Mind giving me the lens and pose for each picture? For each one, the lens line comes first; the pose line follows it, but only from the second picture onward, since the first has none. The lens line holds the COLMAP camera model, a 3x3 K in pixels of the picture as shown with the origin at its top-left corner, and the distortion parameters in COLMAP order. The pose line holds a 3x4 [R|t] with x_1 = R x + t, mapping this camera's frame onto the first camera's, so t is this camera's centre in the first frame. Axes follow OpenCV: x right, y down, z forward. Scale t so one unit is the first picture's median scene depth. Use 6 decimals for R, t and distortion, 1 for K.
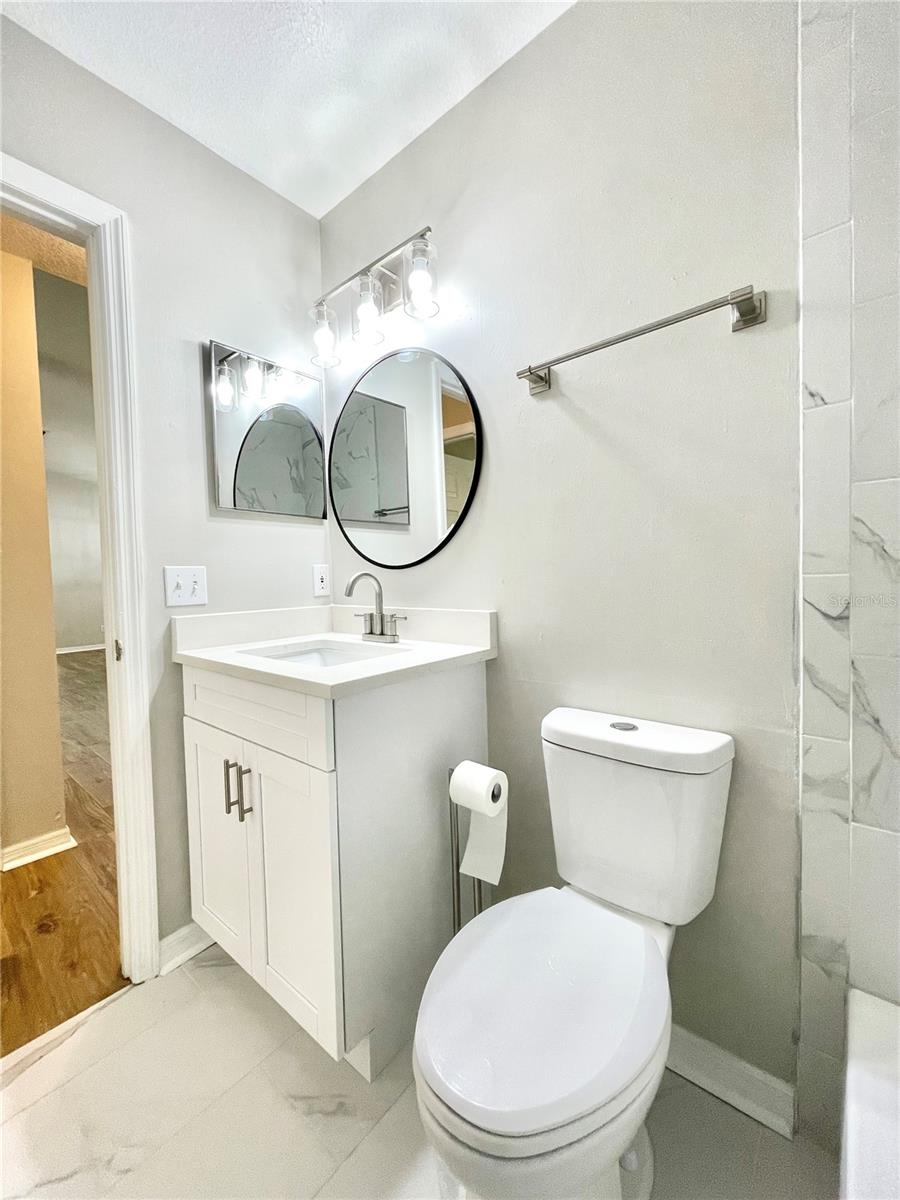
lens RADIAL K [[482.7, 0, 450.0], [0, 482.7, 600.0], [0, 0, 1]] dist [-0.008123, 0.003886]
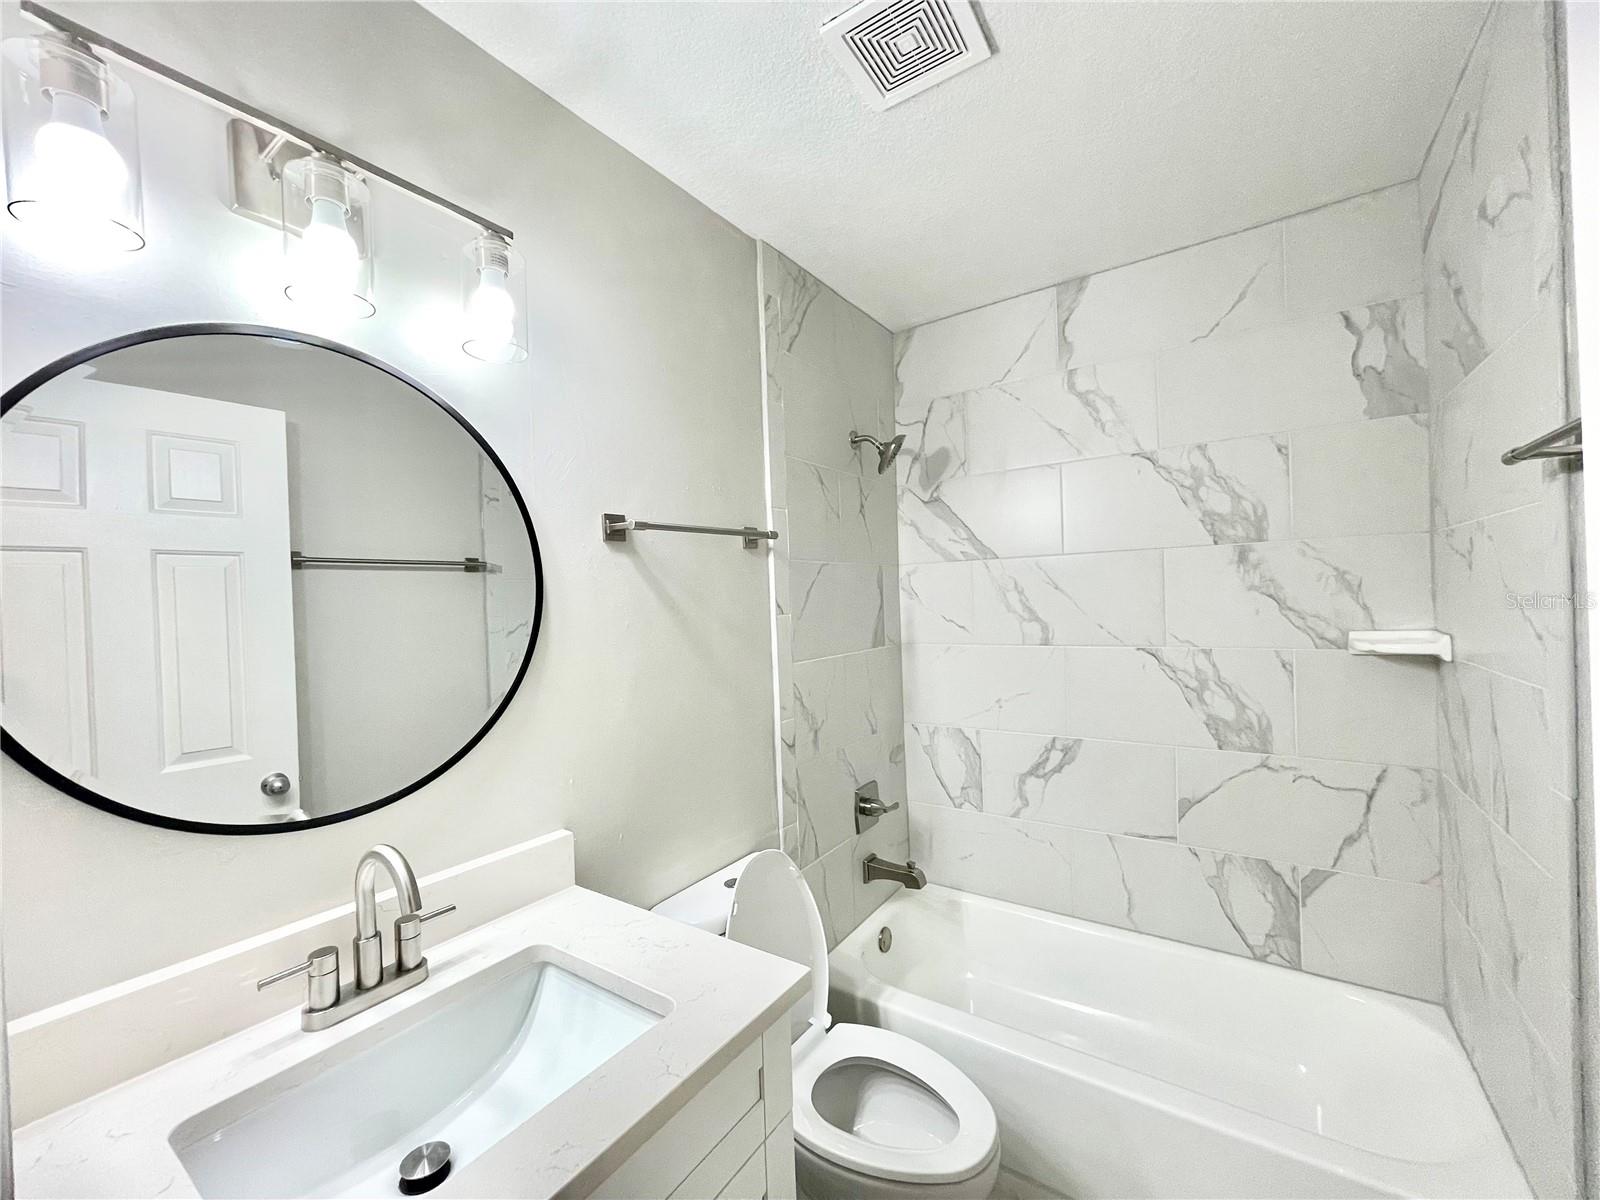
lens RADIAL K [[643.7, 0, 796.8], [0, 643.7, 605.9], [0, 0, 1]] dist [-0.008123, 0.003886]
pose [[-0.098902, 0.016540, 0.994960, -1.300788], [0.080471, 0.996720, -0.008570, -0.398859], [-0.991838, 0.079218, -0.099909, 1.128999]]
